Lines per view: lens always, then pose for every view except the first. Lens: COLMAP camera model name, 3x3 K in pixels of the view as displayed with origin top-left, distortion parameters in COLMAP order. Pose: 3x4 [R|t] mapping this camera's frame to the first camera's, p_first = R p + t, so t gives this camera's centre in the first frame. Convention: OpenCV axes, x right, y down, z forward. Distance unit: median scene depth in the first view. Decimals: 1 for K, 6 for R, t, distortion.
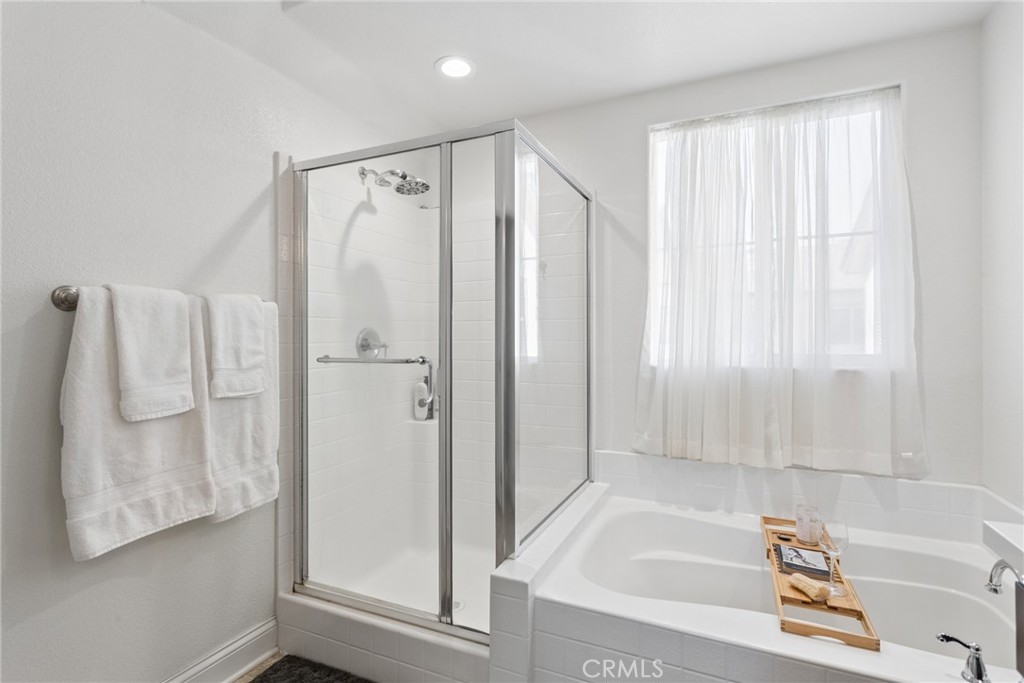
lens RADIAL K [[474.5, 0, 513.0], [0, 474.5, 337.7], [0, 0, 1]] dist [-0.002834, 0.002896]
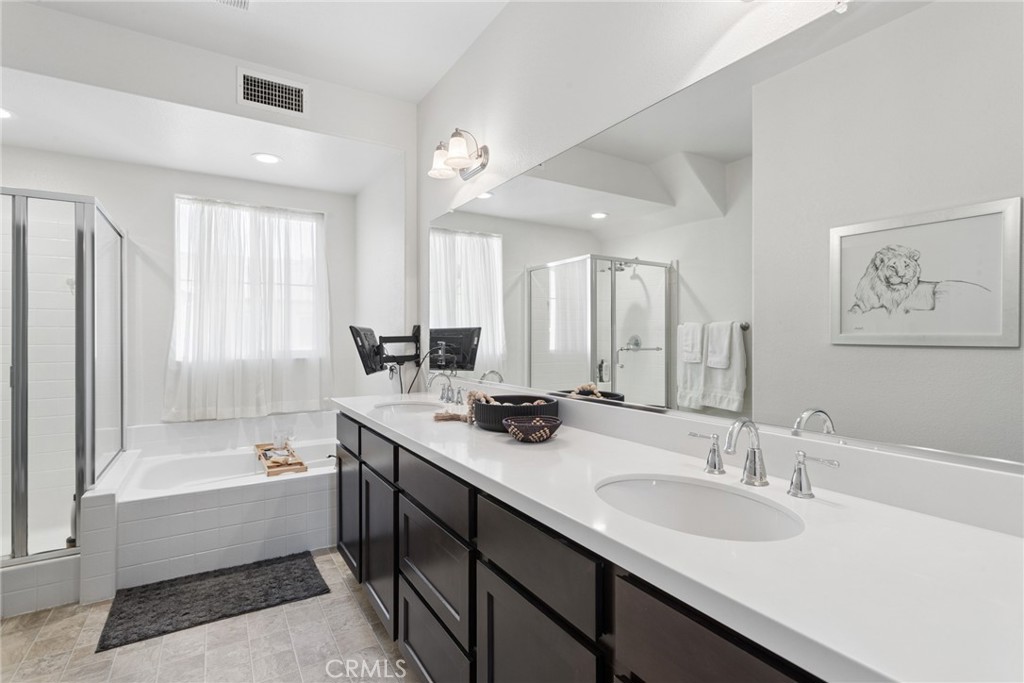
lens RADIAL K [[474.5, 0, 511.8], [0, 474.5, 336.9], [0, 0, 1]] dist [-0.002834, 0.002896]
pose [[0.537820, 0.003510, 0.843052, -0.397043], [0.003527, 0.999973, -0.006413, -0.001368], [-0.843052, 0.006423, 0.537793, -0.666735]]
